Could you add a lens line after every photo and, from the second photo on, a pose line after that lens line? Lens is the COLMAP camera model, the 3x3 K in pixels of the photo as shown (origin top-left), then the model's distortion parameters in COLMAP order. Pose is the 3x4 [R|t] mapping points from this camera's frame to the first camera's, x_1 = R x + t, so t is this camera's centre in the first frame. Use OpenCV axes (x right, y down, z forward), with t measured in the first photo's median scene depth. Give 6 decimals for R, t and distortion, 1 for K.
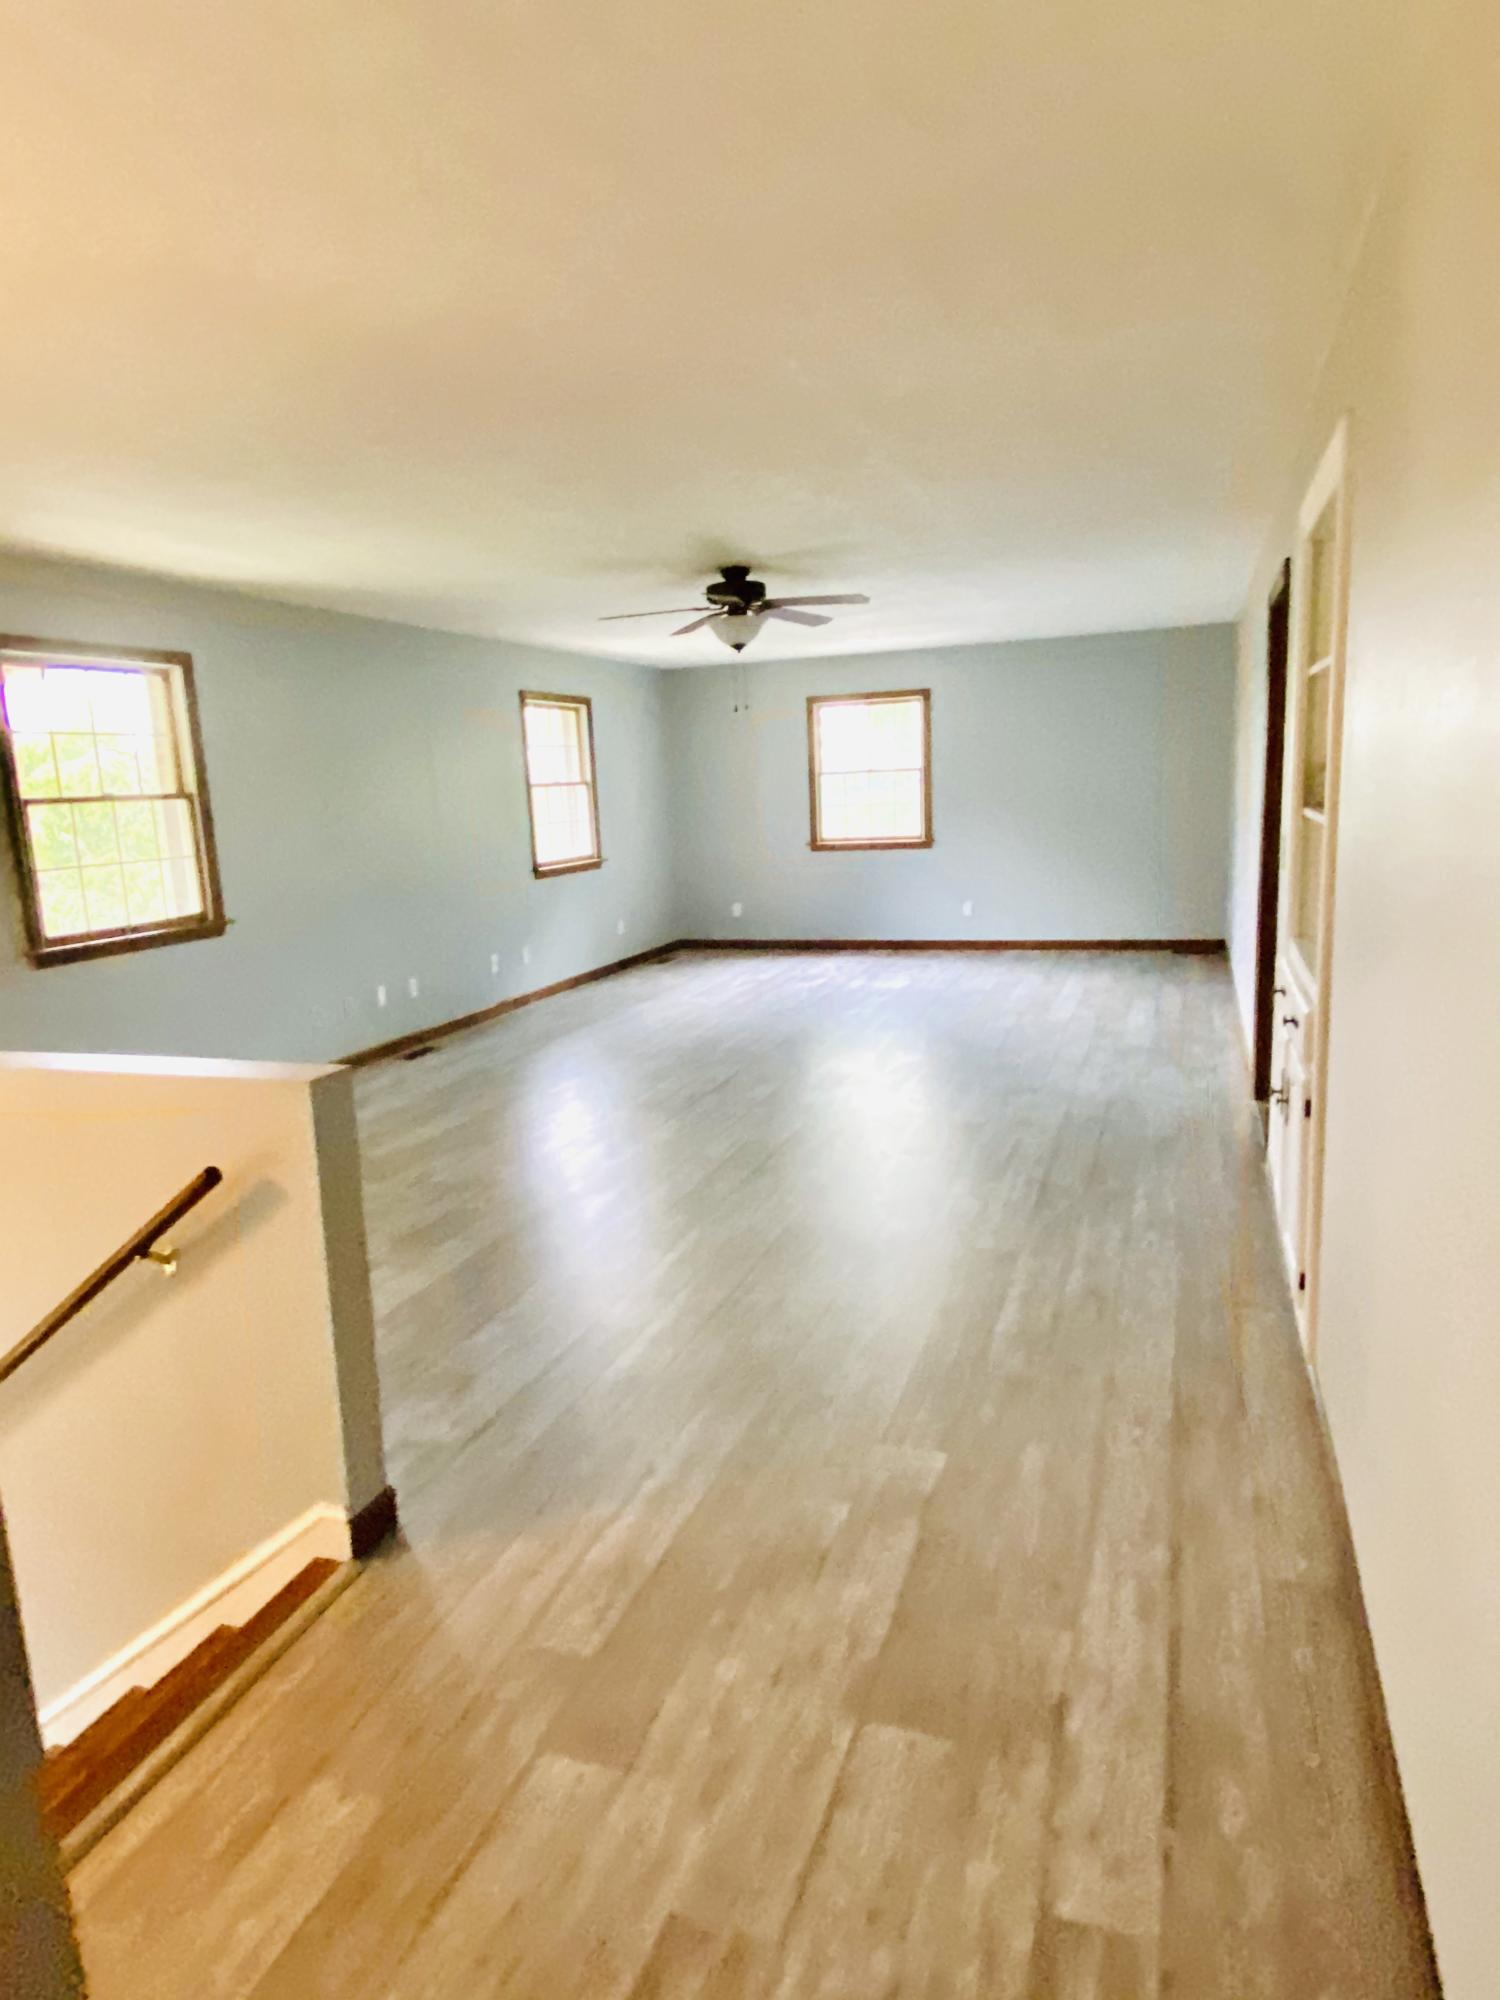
lens RADIAL K [[1214.9, 0, 750.0], [0, 1214.9, 1000.0], [0, 0, 1]] dist [0.113844, -0.173424]
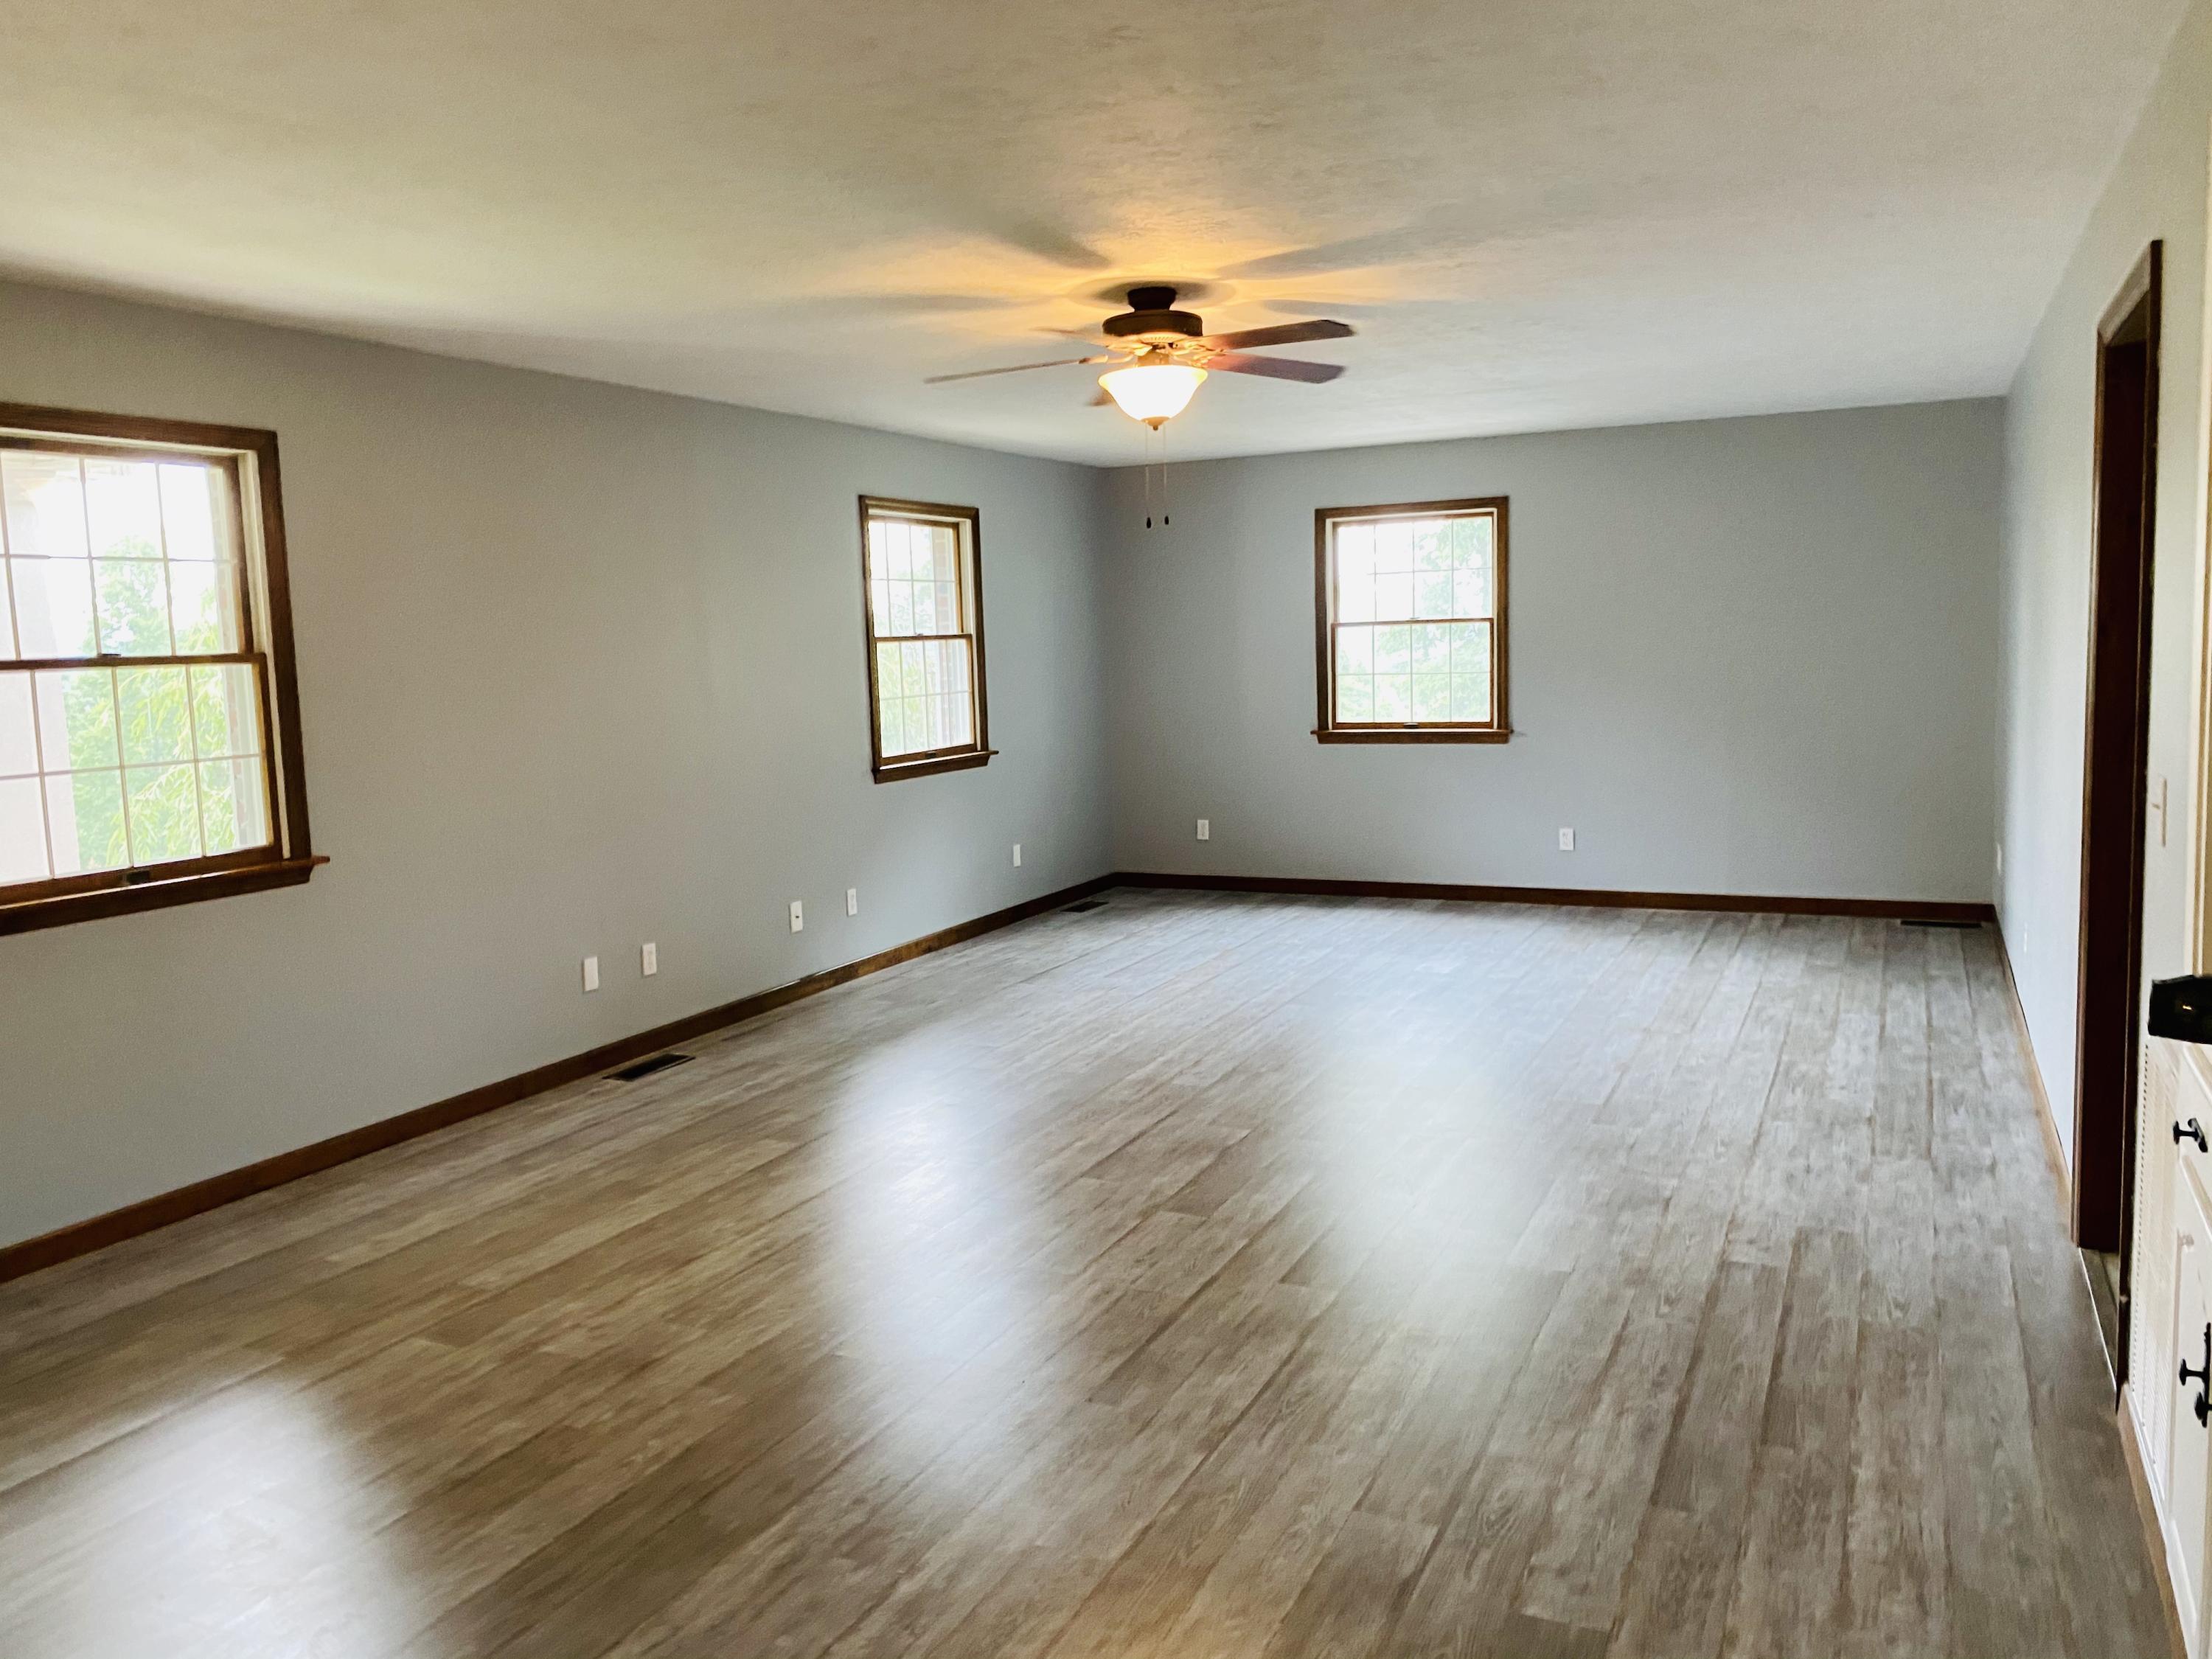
lens RADIAL K [[1681.9, 0, 1138.4], [0, 1681.9, 777.8], [0, 0, 1]] dist [0.063871, -0.140793]
pose [[0.996271, 0.017563, -0.084475, 0.045103], [-0.025031, 0.995791, -0.088174, -0.032830], [0.082571, 0.089960, 0.992517, 0.159994]]
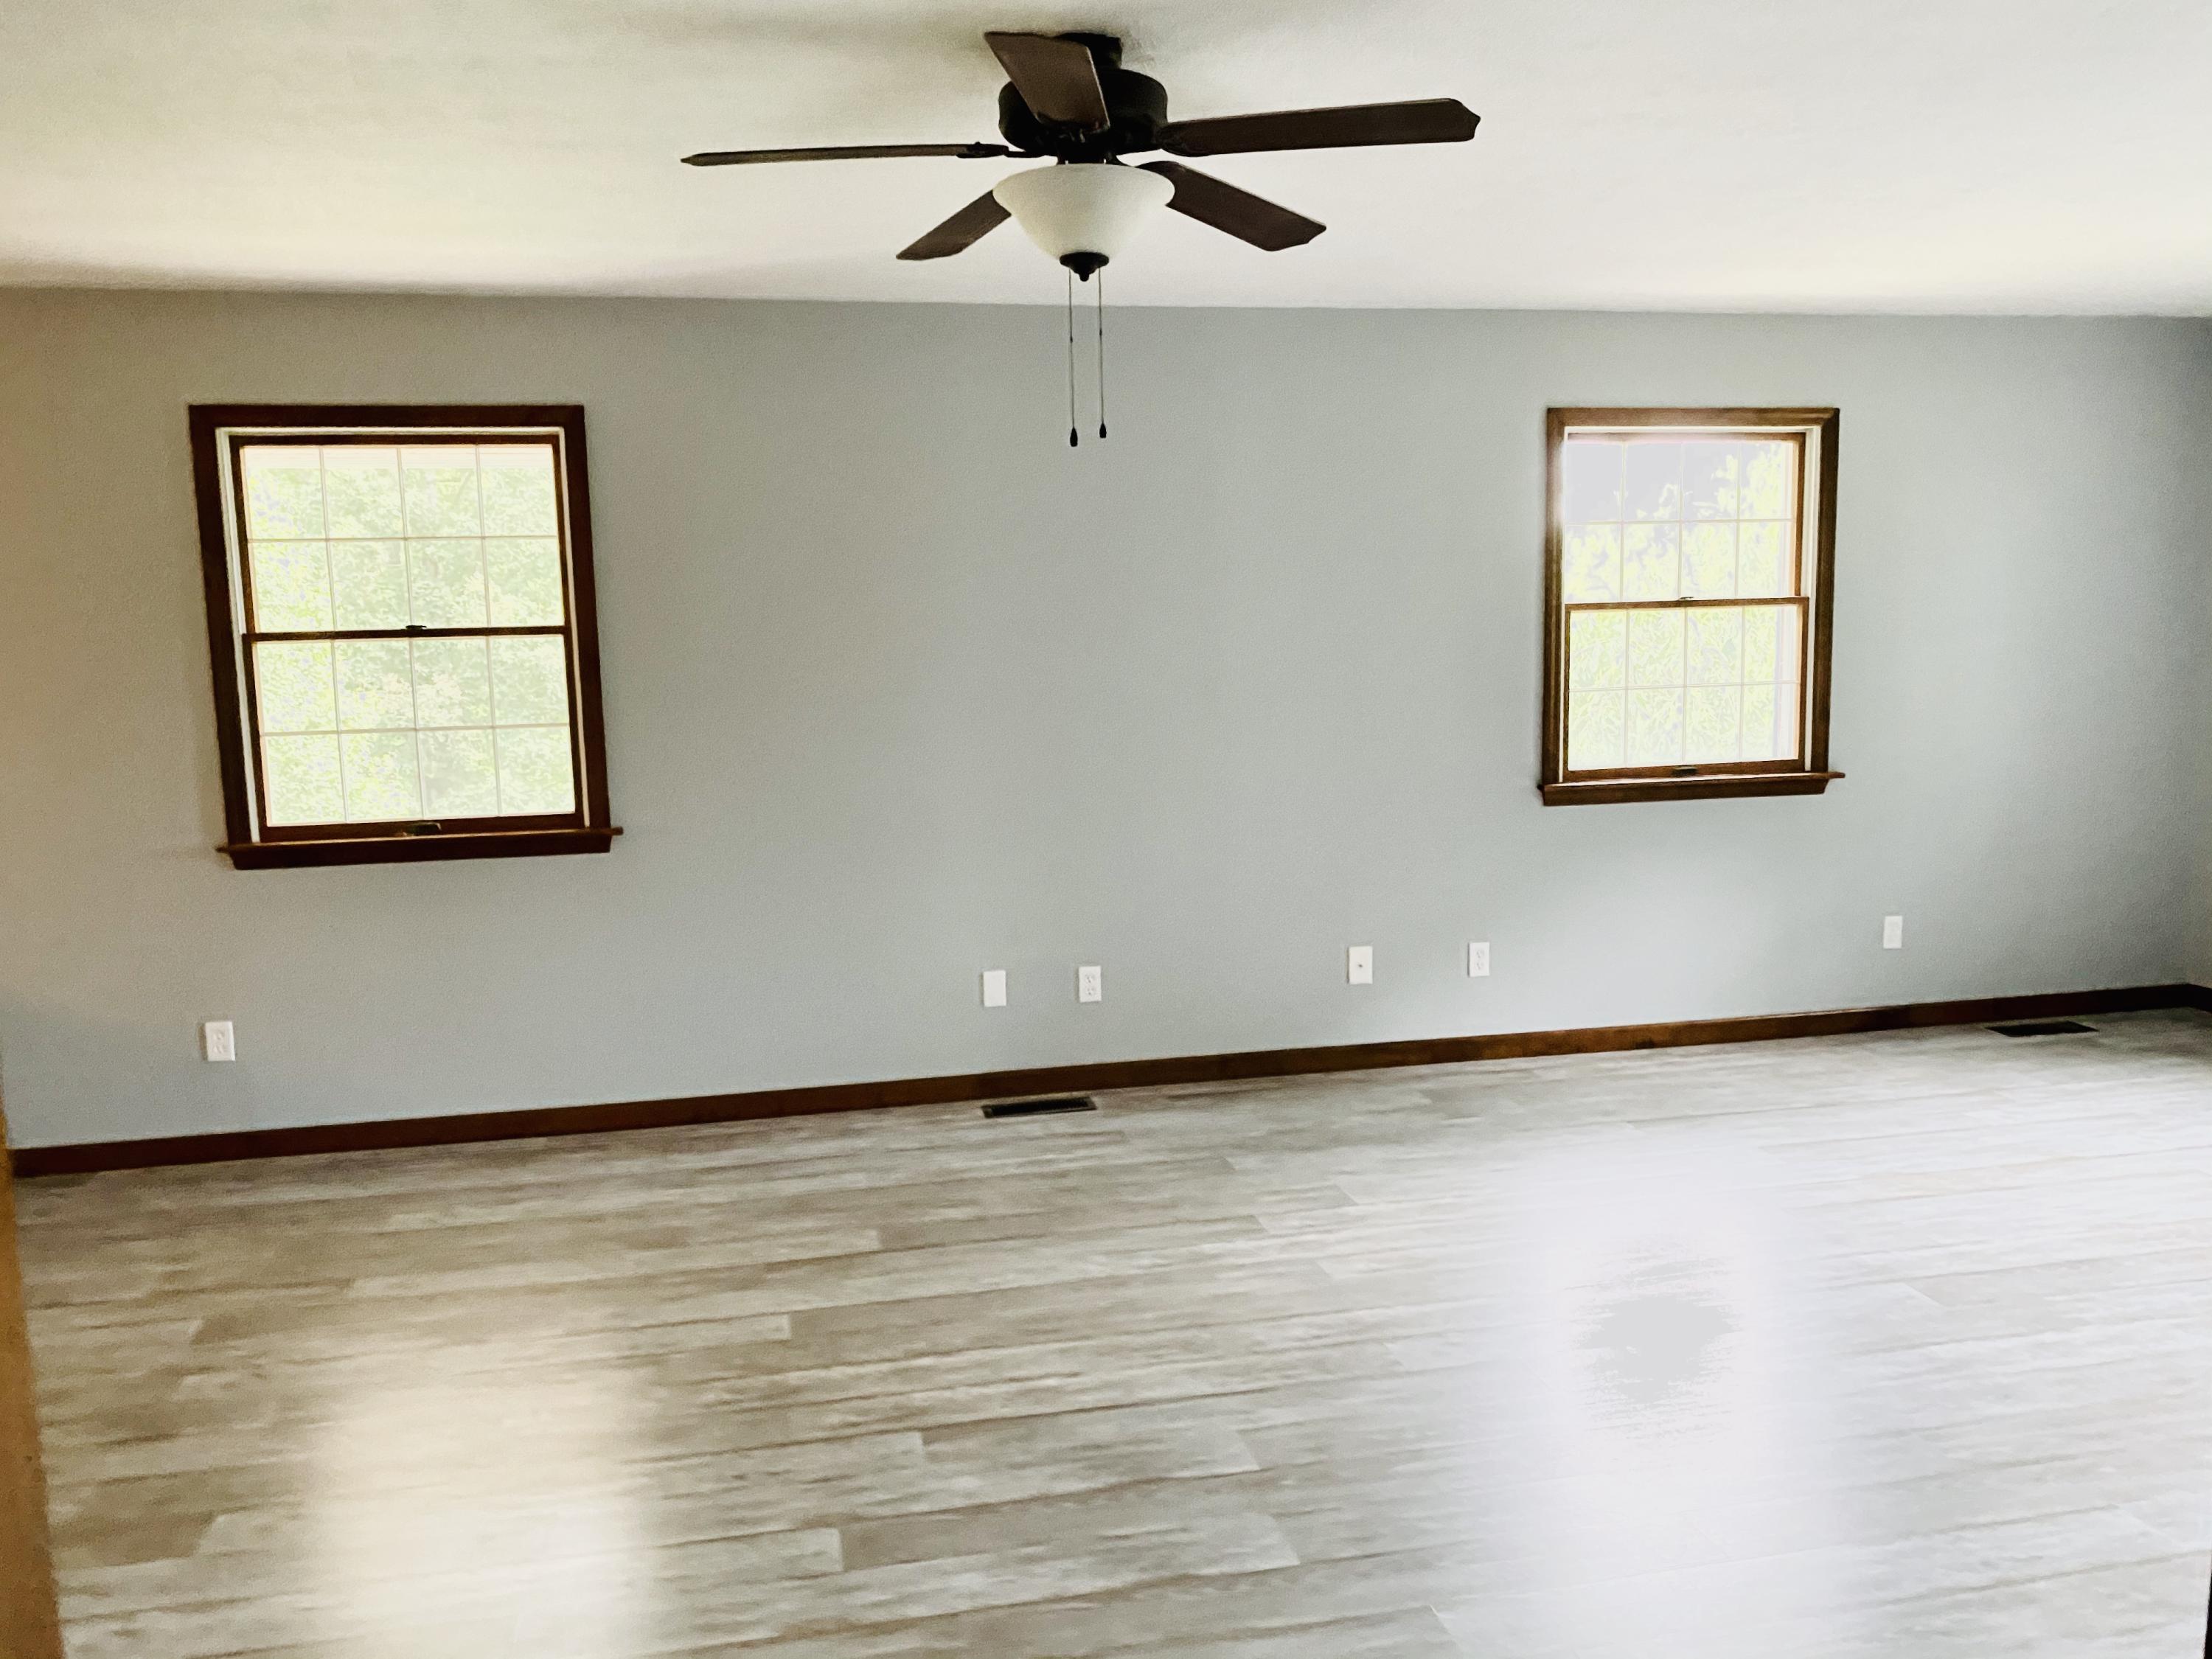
lens RADIAL K [[1708.3, 0, 1085.1], [0, 1708.3, 813.6], [0, 0, 1]] dist [0.061581, -0.082560]
pose [[0.513426, 0.125719, -0.848875, 0.357680], [-0.150833, 0.987031, 0.054952, -0.127215], [0.844774, 0.099825, 0.525730, 0.607709]]
